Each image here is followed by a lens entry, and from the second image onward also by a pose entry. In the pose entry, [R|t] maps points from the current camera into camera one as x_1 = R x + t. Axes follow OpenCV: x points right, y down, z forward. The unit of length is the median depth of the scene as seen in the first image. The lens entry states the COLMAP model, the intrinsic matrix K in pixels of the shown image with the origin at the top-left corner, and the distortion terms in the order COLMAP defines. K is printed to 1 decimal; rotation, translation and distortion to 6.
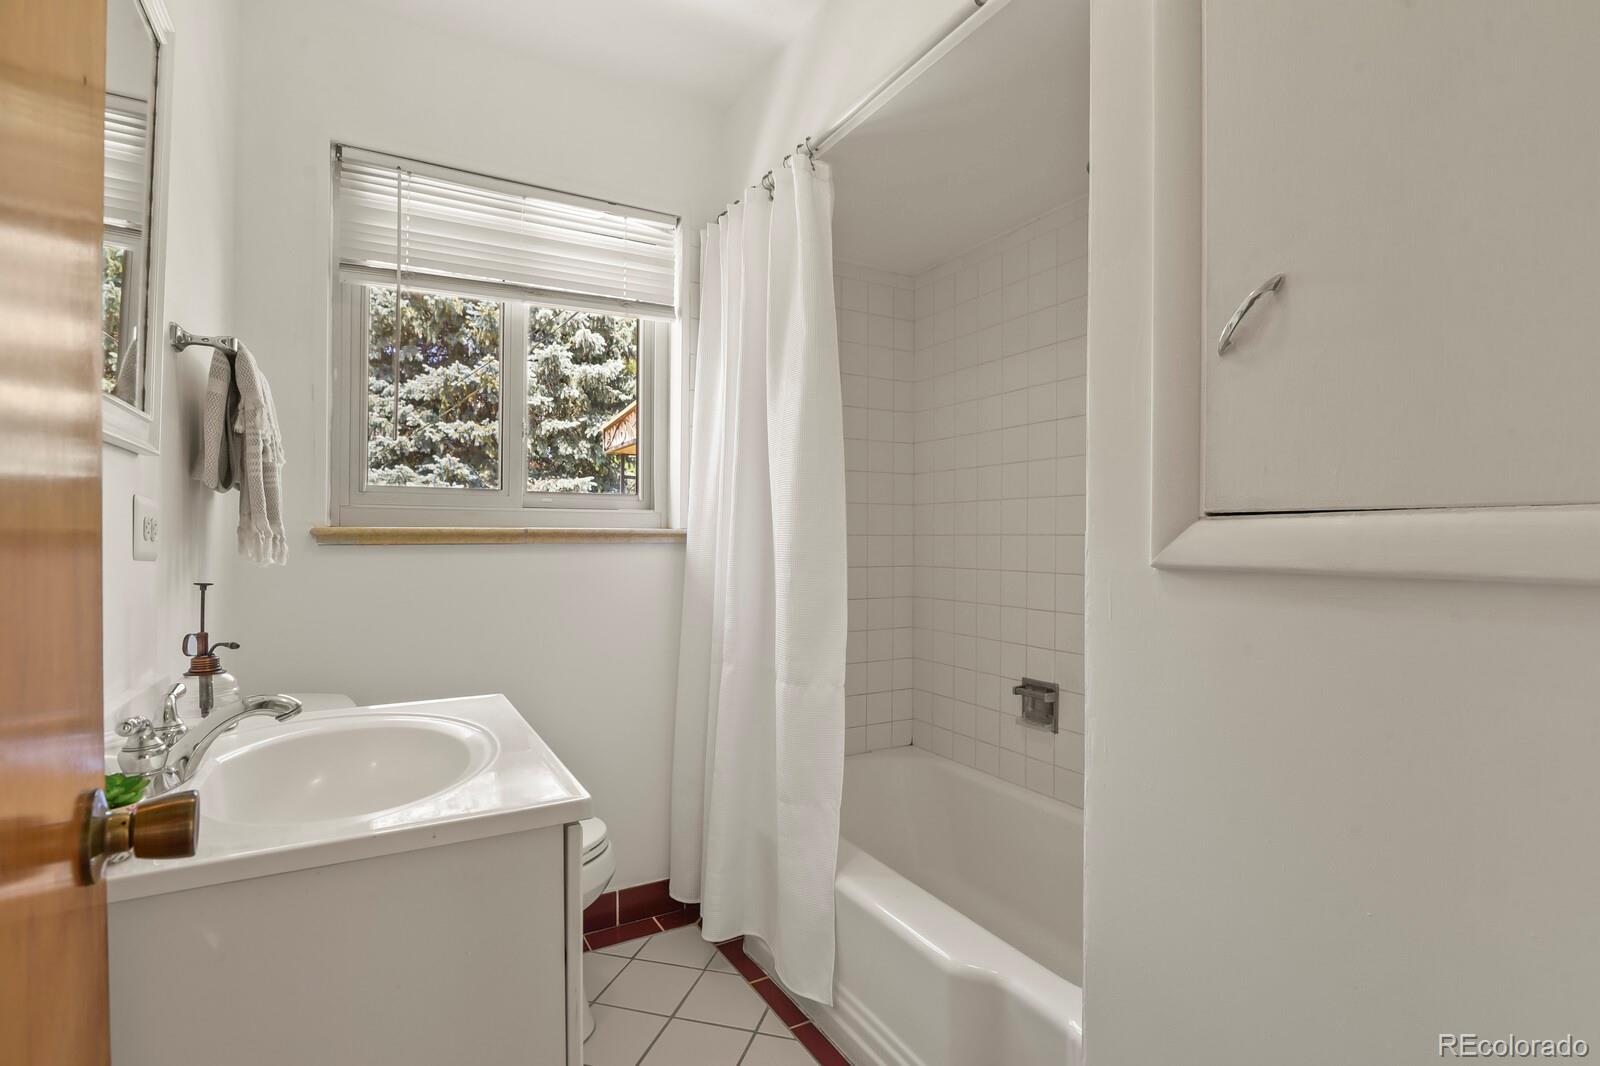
lens RADIAL K [[781.1, 0, 798.3], [0, 781.1, 539.4], [0, 0, 1]] dist [-0.015356, -0.001147]
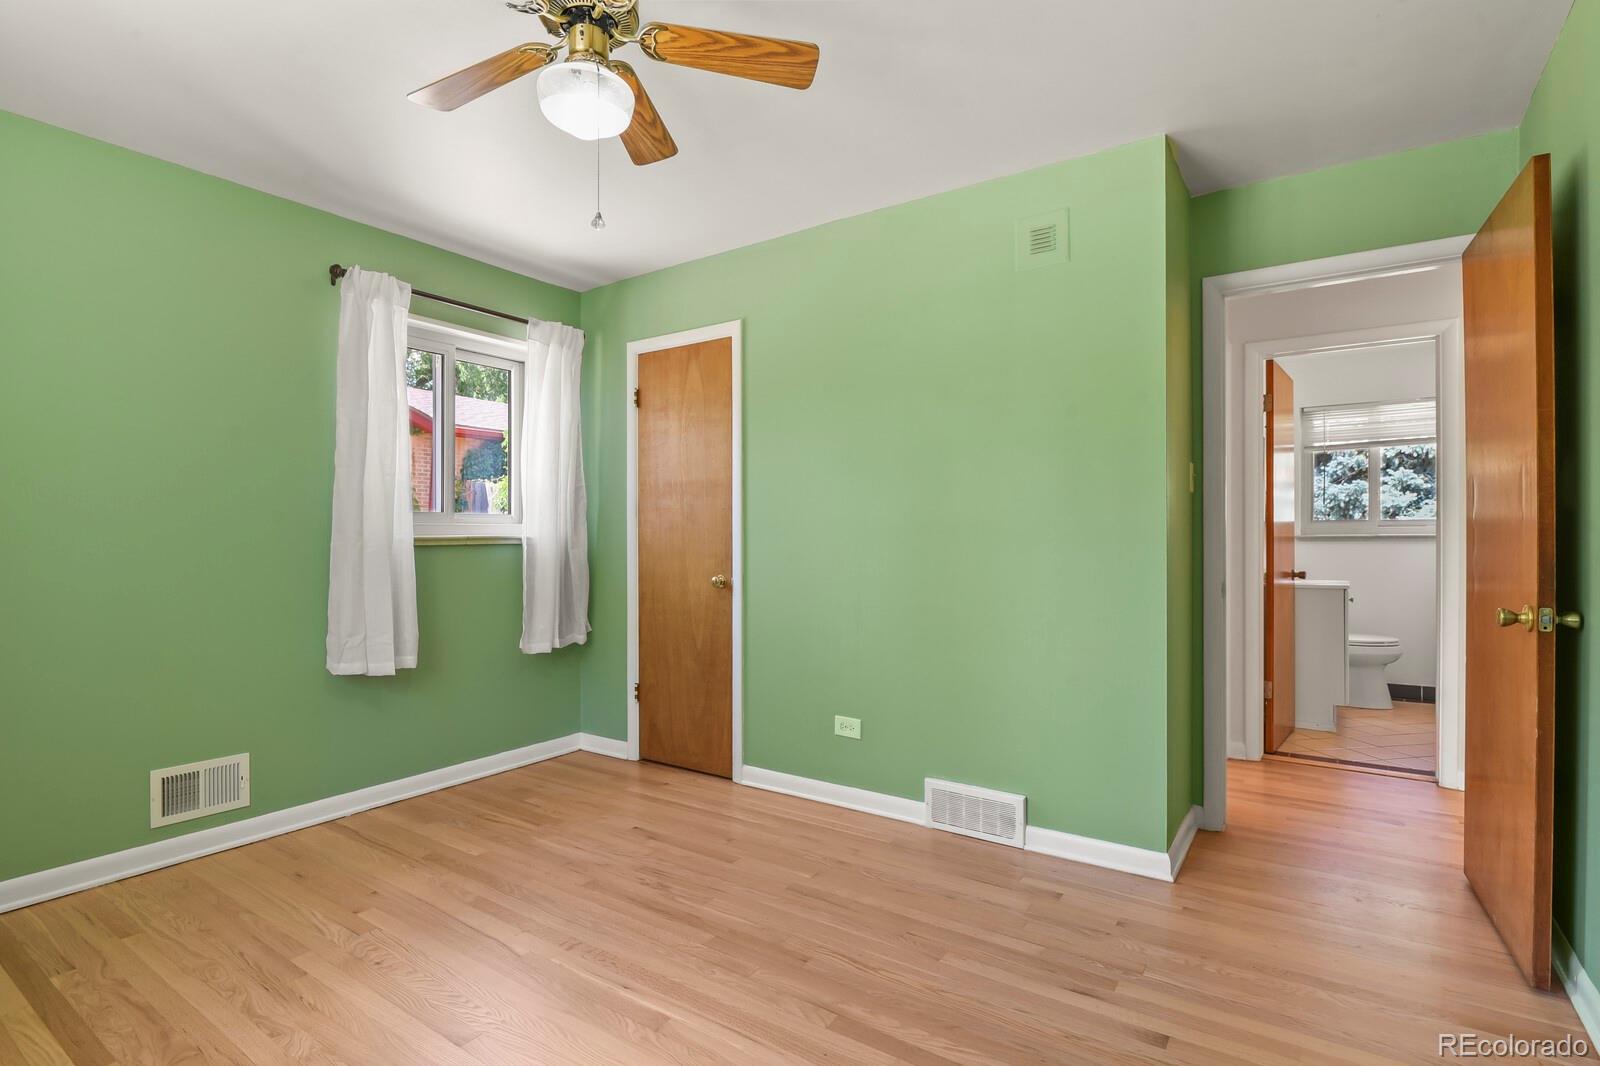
lens RADIAL K [[781.1, 0, 798.3], [0, 781.1, 539.4], [0, 0, 1]] dist [-0.015356, -0.001147]
pose [[0.440233, -0.003387, -0.897877, 0.189404], [0.000620, 0.999994, -0.003468, 0.001421], [0.897884, 0.000970, 0.440232, -0.316888]]
